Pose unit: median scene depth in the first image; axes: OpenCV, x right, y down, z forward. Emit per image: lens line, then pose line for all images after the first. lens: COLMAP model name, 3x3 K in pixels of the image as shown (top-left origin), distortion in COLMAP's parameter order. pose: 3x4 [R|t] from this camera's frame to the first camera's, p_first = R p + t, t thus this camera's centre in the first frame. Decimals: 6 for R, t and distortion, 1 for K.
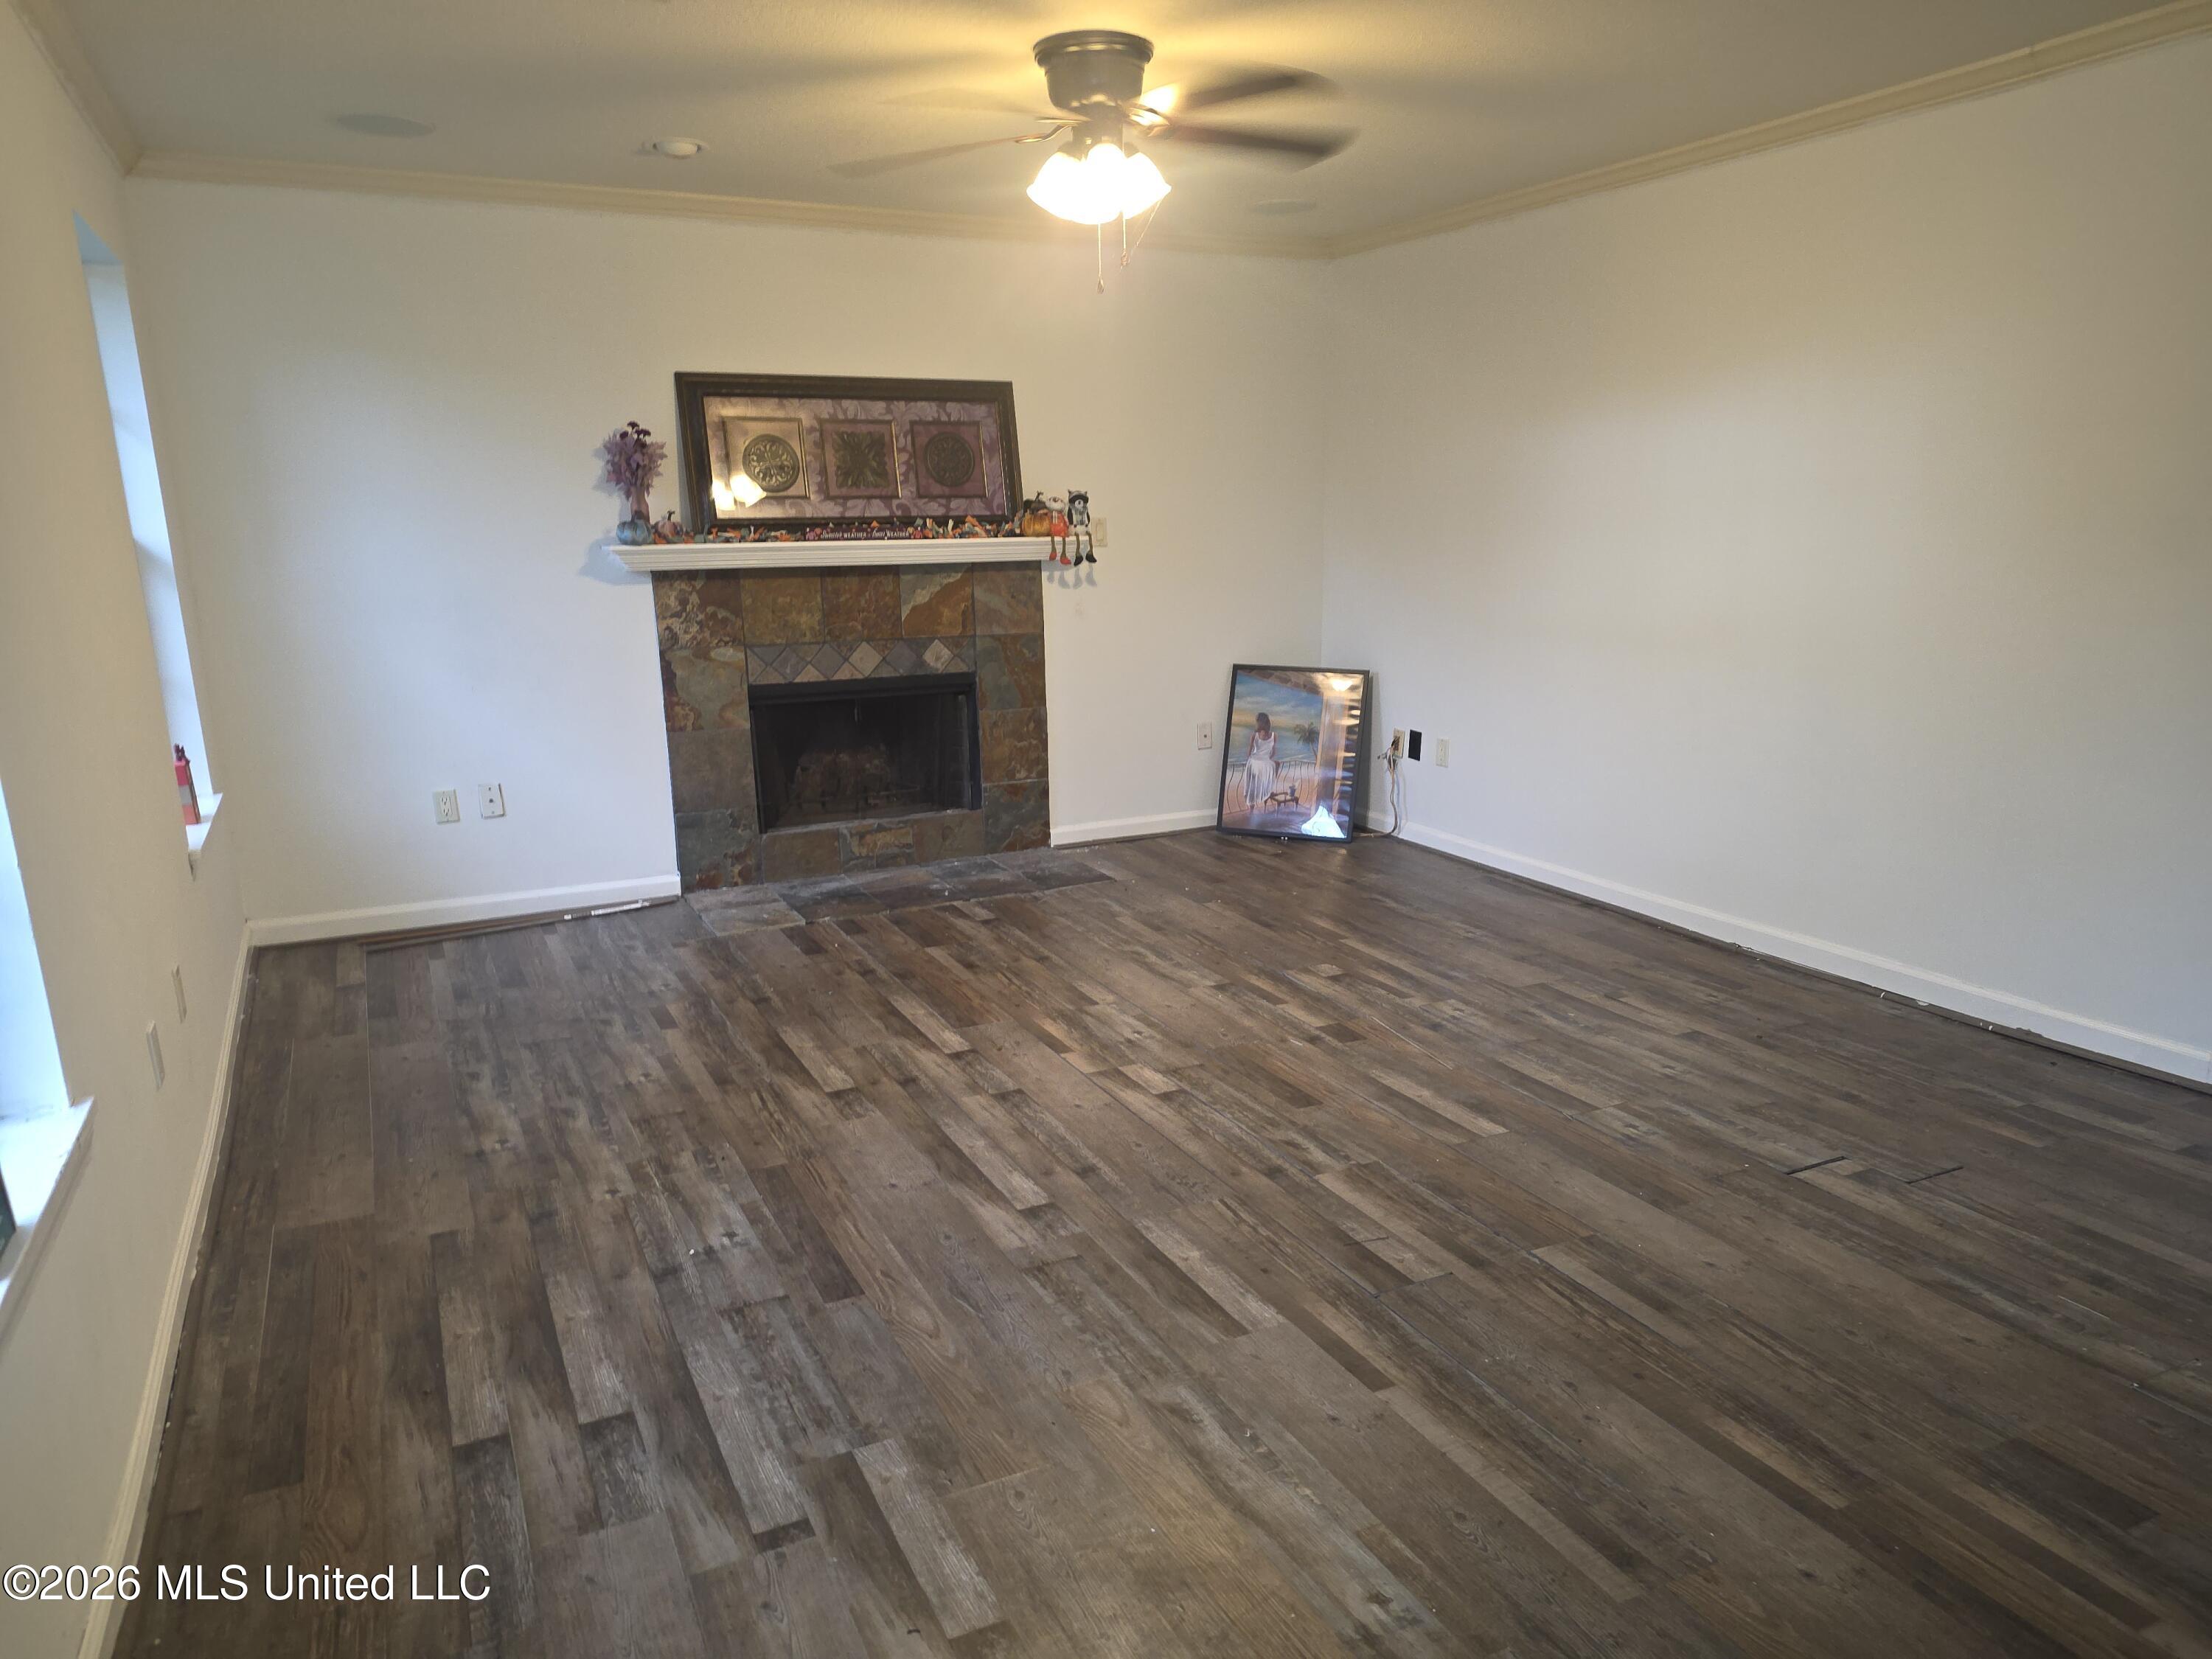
lens RADIAL K [[1453.4, 0, 1107.1], [0, 1453.4, 851.2], [0, 0, 1]] dist [0.181099, -0.260440]
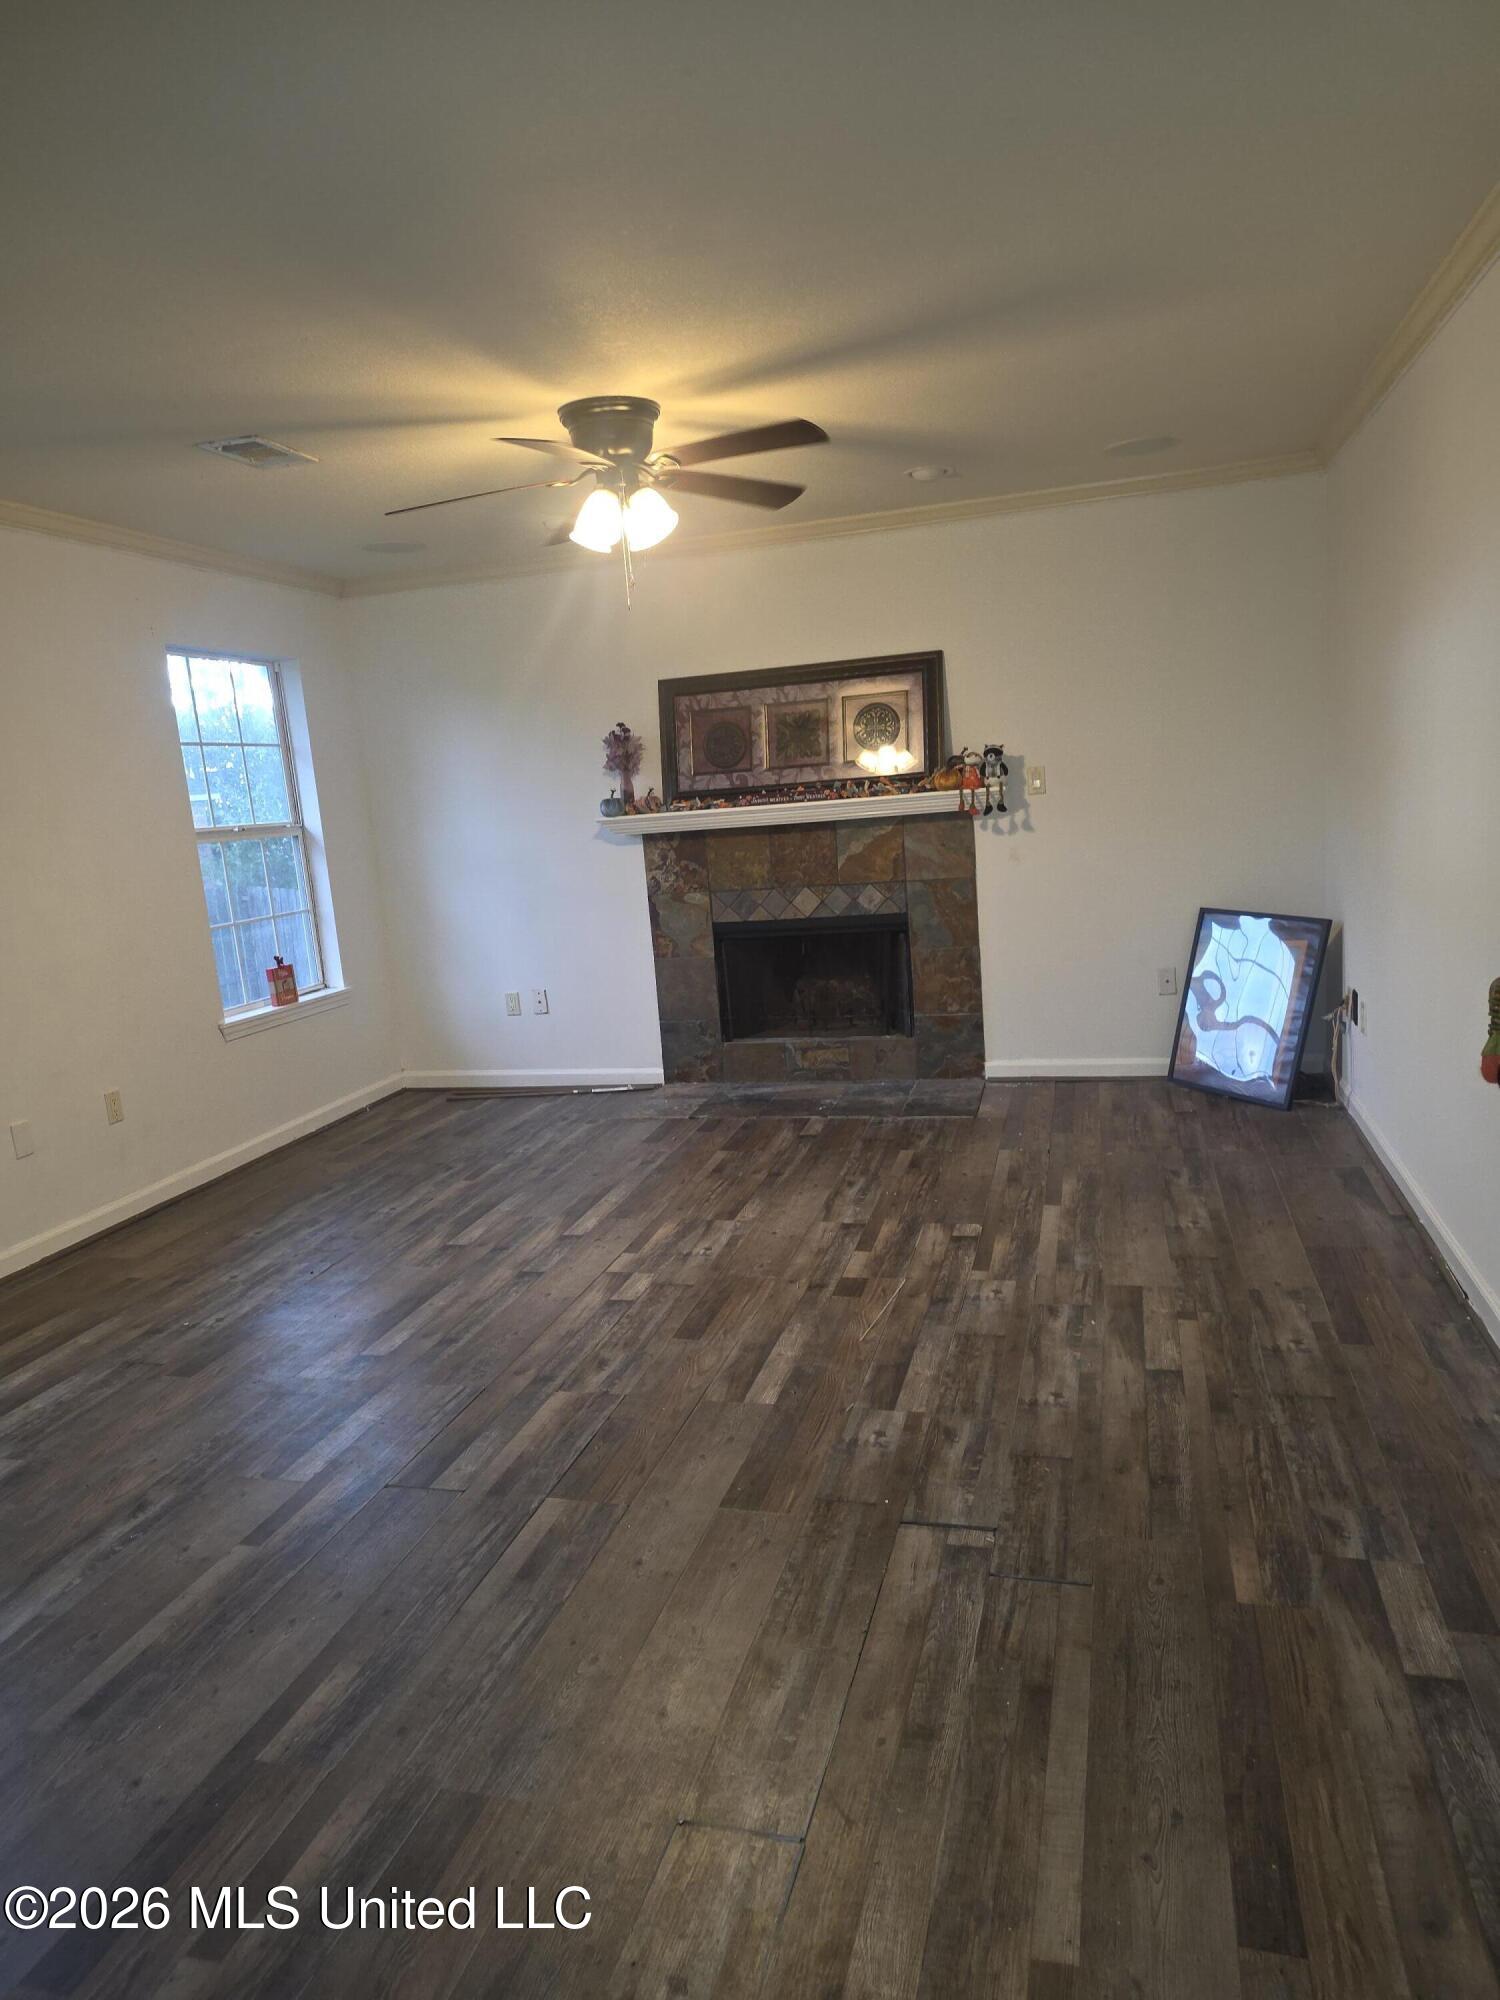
lens RADIAL K [[1314.1, 0, 744.6], [0, 1314.1, 1029.1], [0, 0, 1]] dist [0.181099, -0.260440]
pose [[0.750031, 0.082119, -0.656285, 0.511153], [-0.086837, 0.995899, 0.025373, -0.053258], [0.655677, 0.037959, 0.754087, 0.179274]]
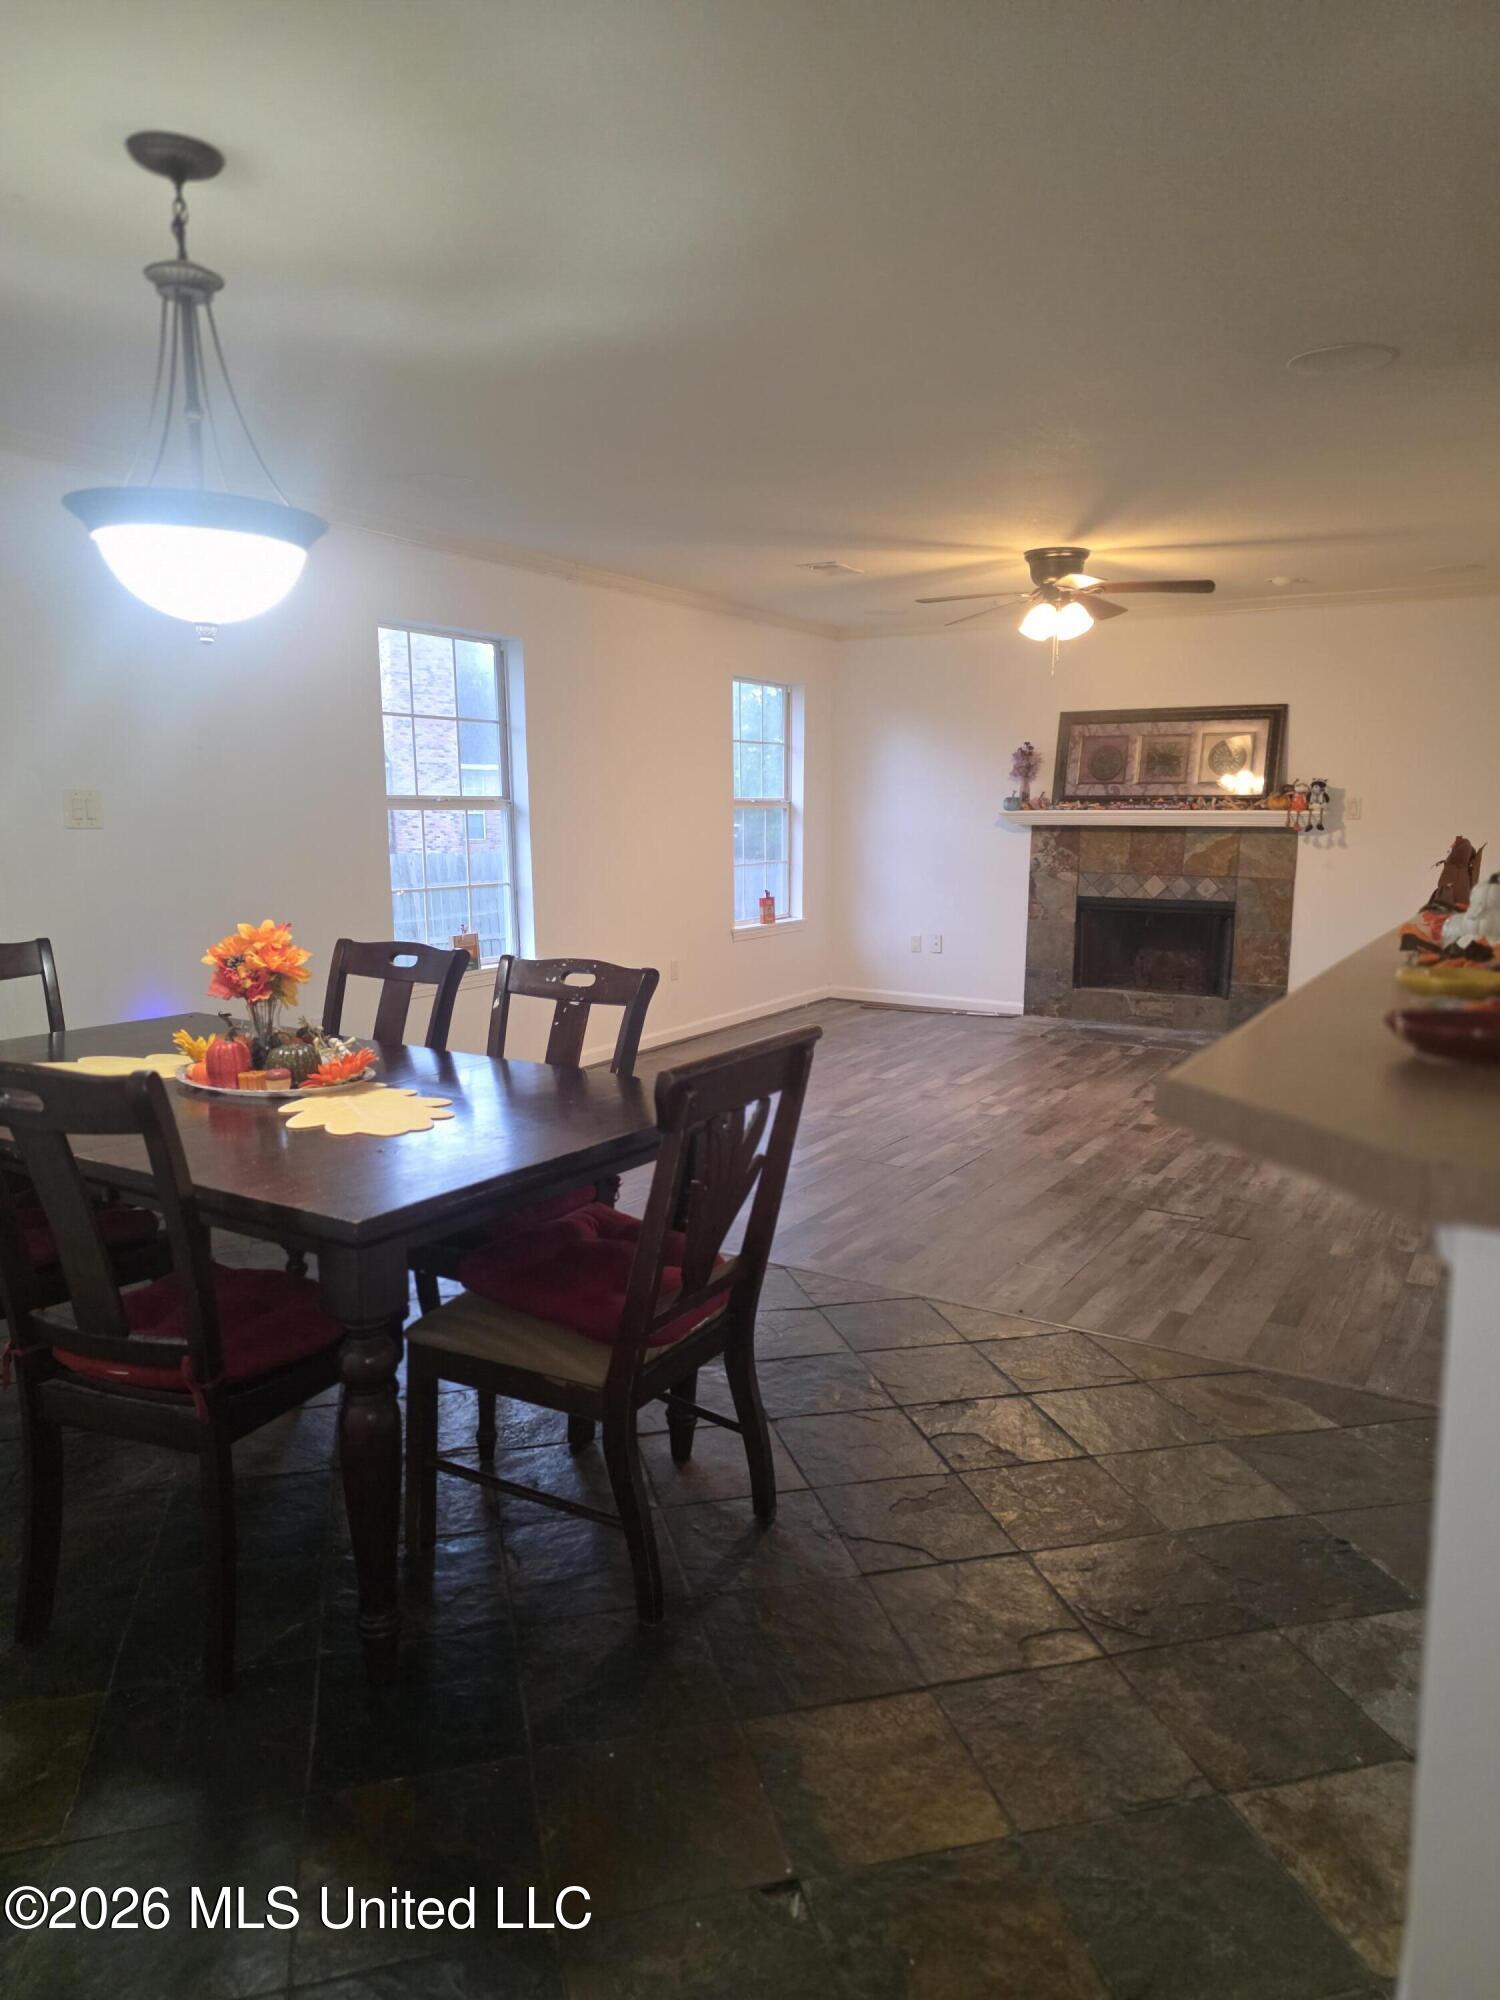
lens RADIAL K [[1337.4, 0, 748.5], [0, 1337.4, 1013.3], [0, 0, 1]] dist [0.167826, -0.277420]
pose [[0.549049, 0.156820, -0.820946, 0.804010], [-0.201850, 0.978044, 0.051832, 0.010817], [0.811050, 0.137250, 0.568648, -0.133583]]
